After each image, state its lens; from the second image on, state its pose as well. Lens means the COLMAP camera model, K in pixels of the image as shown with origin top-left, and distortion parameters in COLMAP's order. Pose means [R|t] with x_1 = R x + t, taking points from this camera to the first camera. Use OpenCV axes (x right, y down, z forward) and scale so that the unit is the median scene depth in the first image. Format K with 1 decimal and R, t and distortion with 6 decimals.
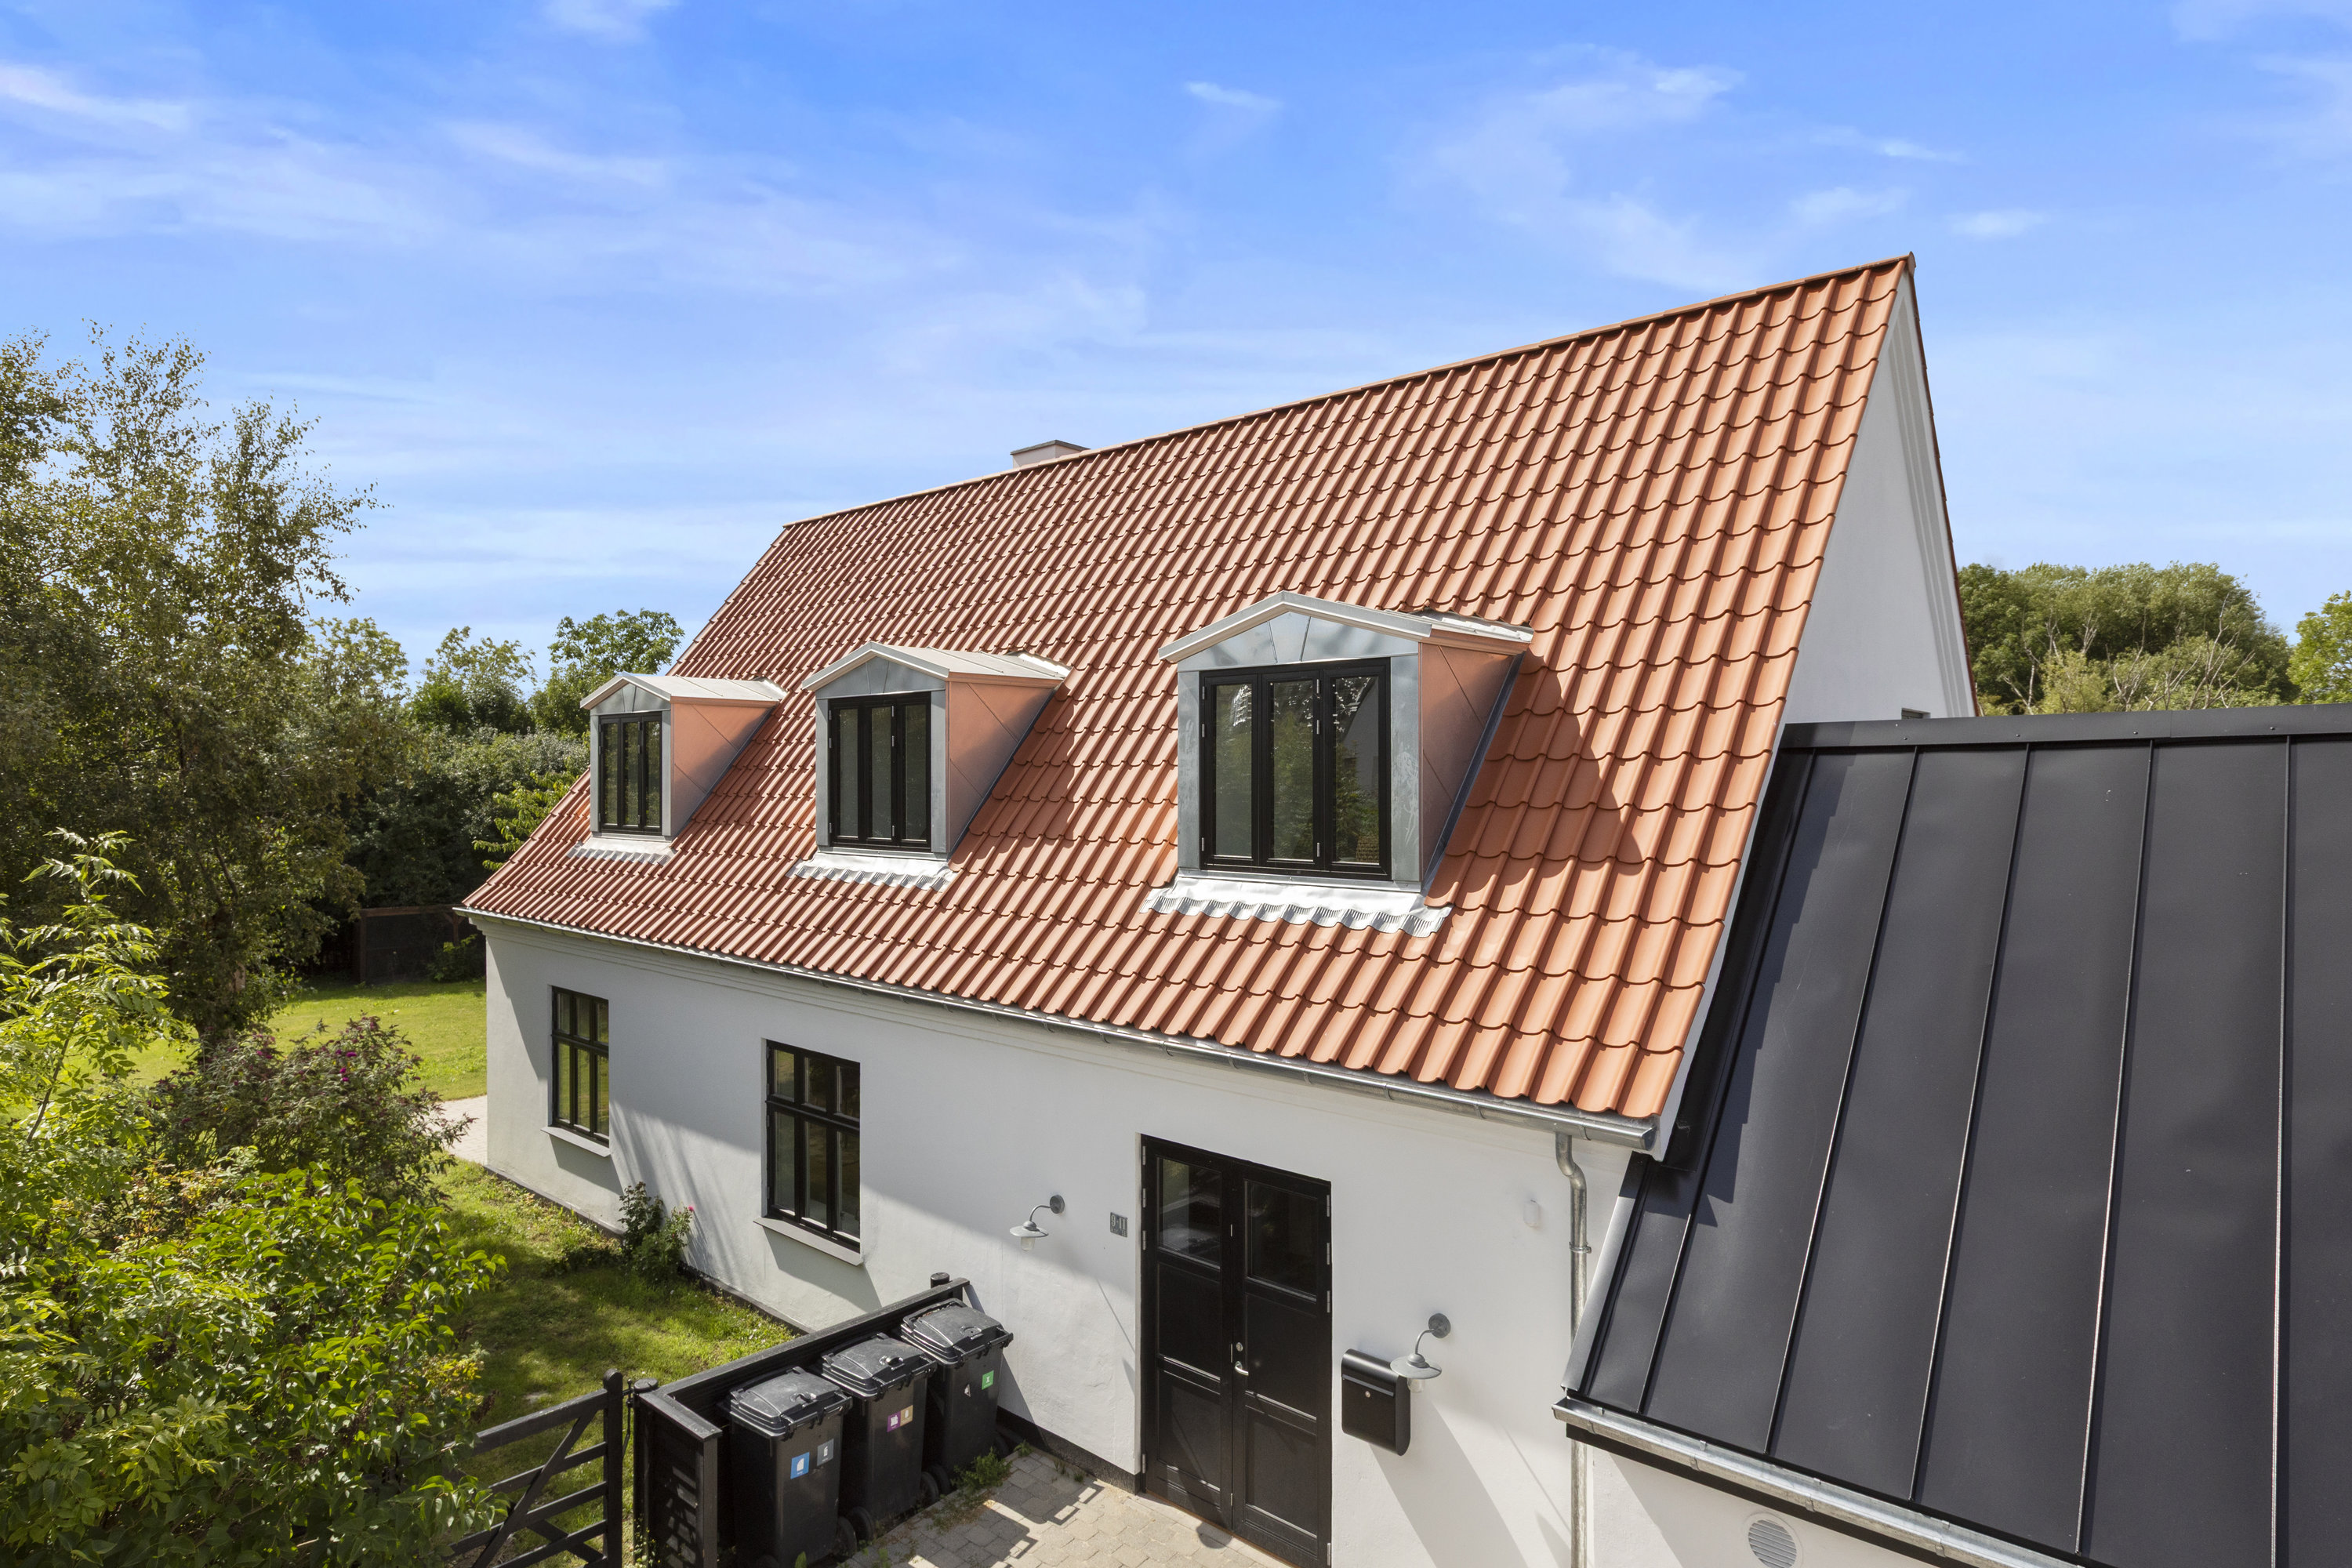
lens RADIAL K [[1287.4, 0, 1173.5], [0, 1287.4, 779.5], [0, 0, 1]] dist [0.001016, -0.001300]
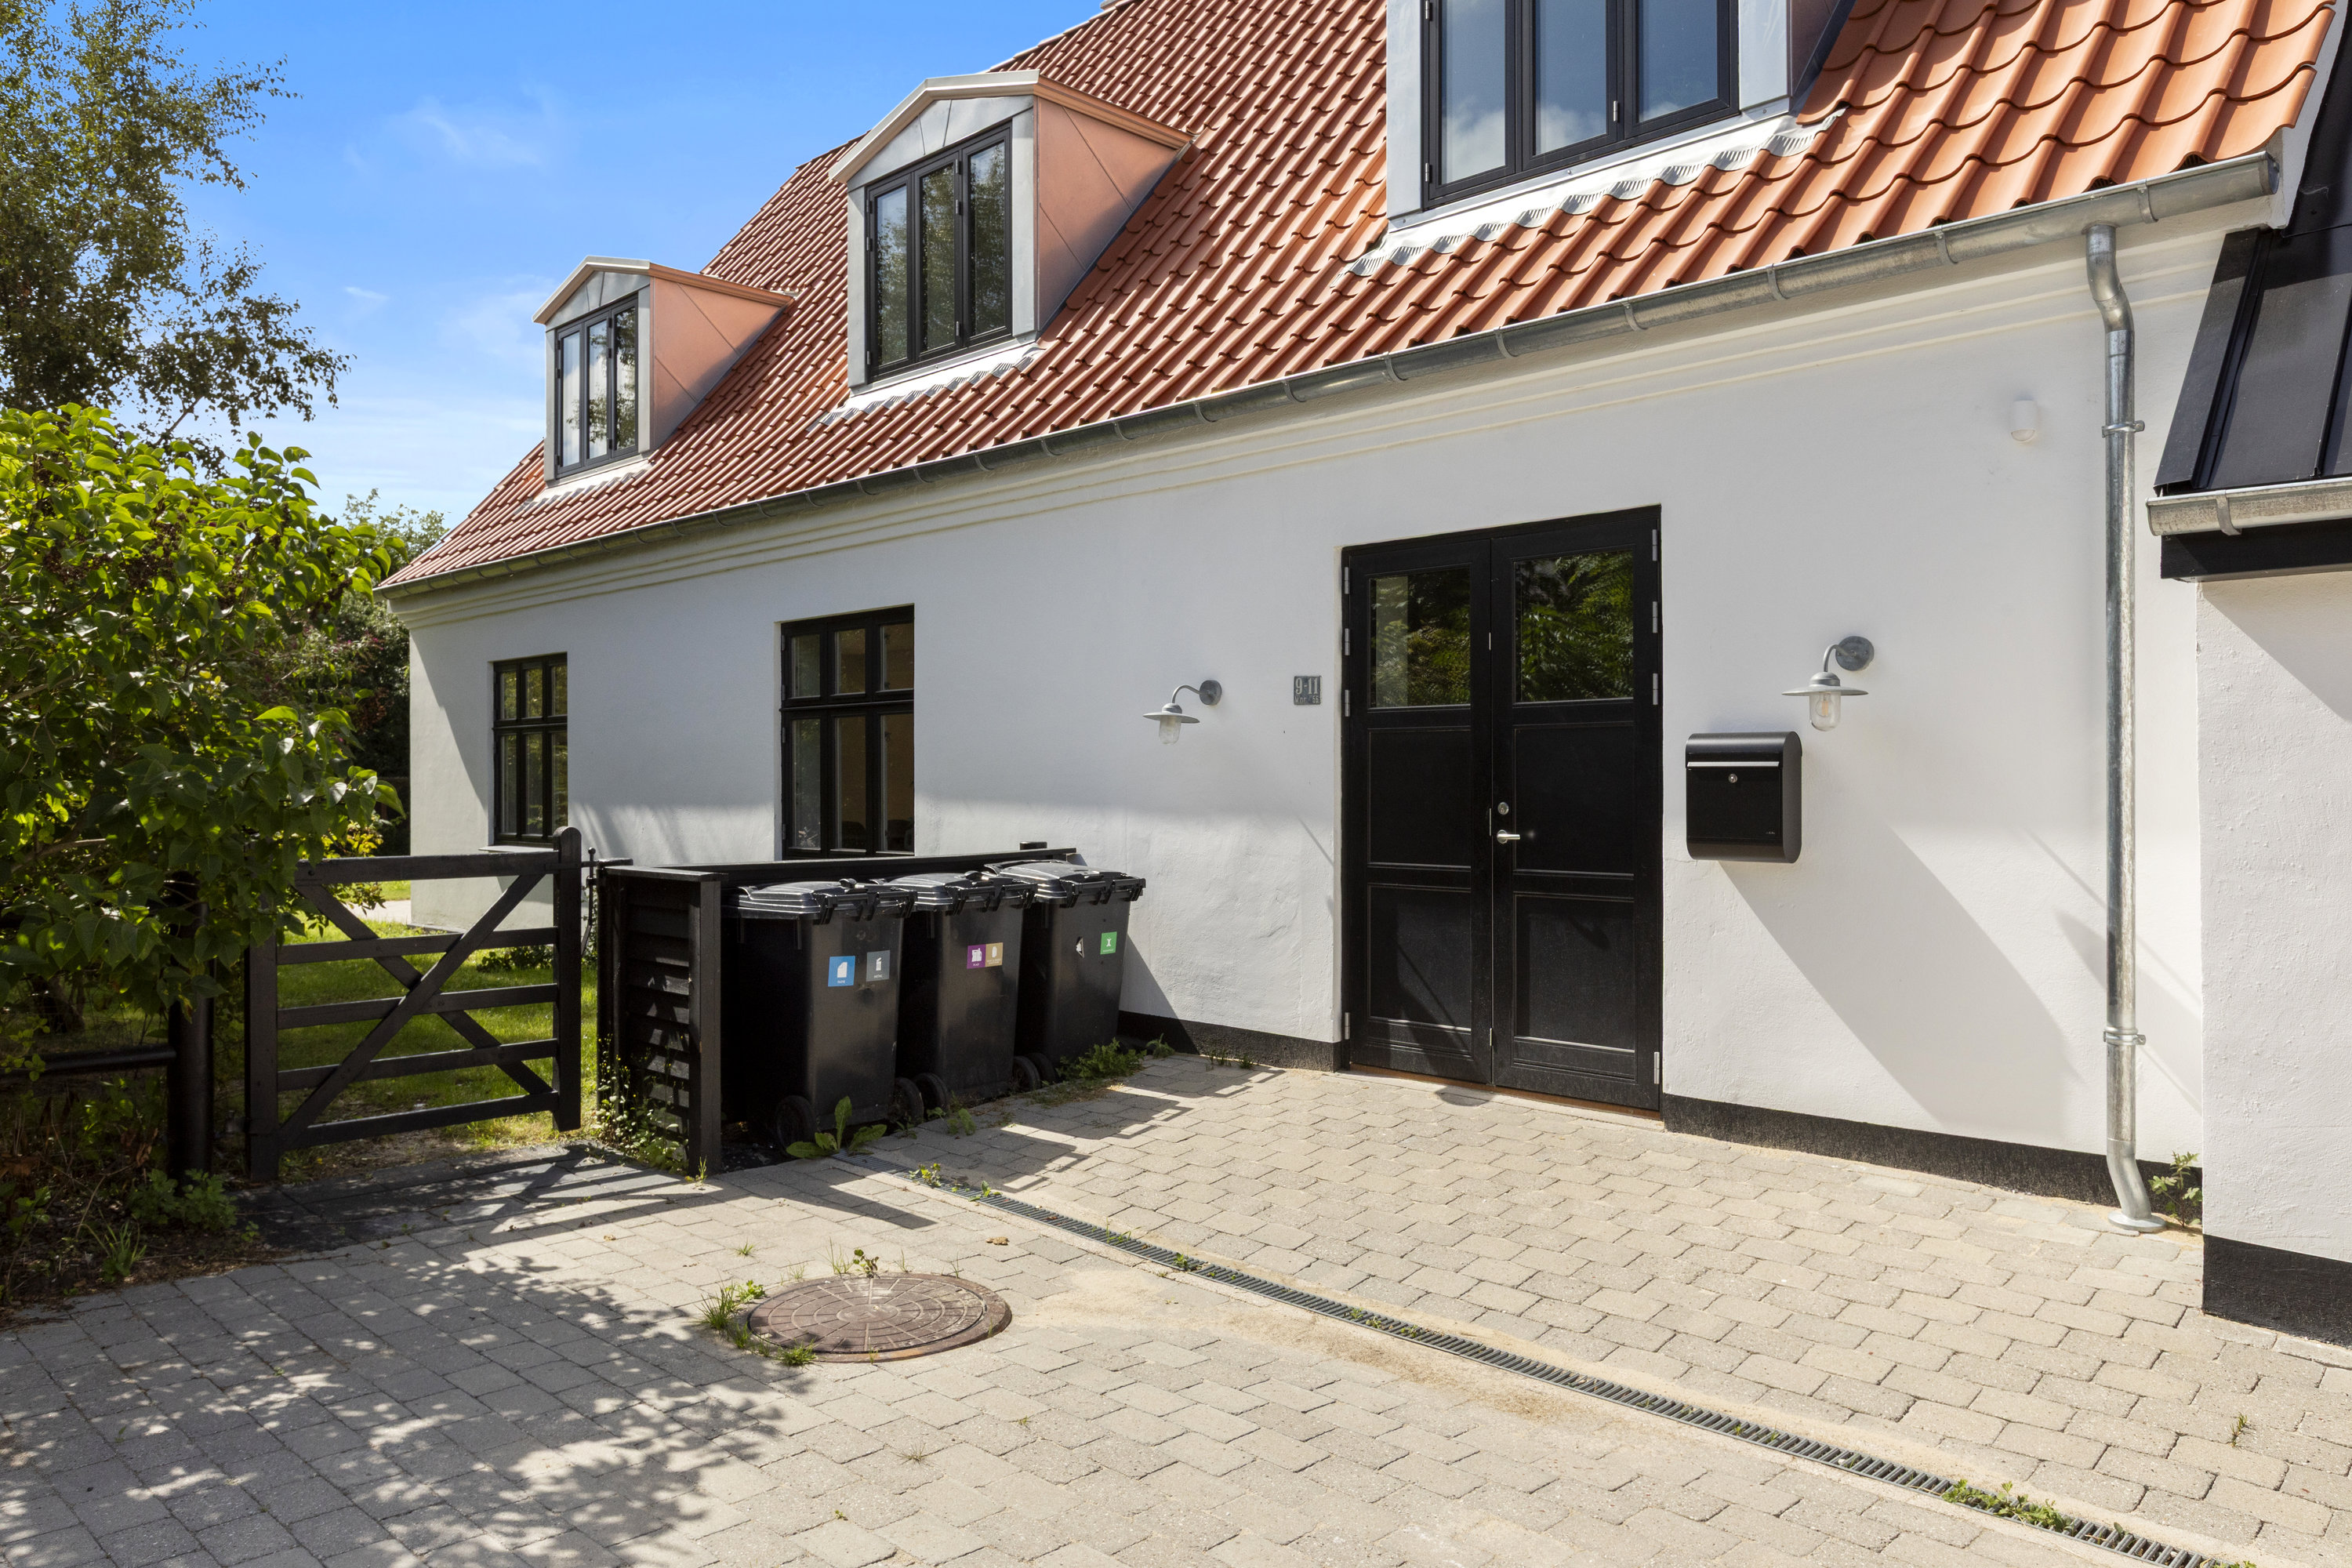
lens RADIAL K [[1577.9, 0, 1174.8], [0, 1577.9, 845.7], [0, 0, 1]] dist [0.007152, -0.000893]
pose [[0.998703, 0.002783, -0.050834, -0.060543], [-0.002179, 0.999926, 0.011940, 0.365024], [0.050864, -0.011814, 0.998636, 0.152761]]
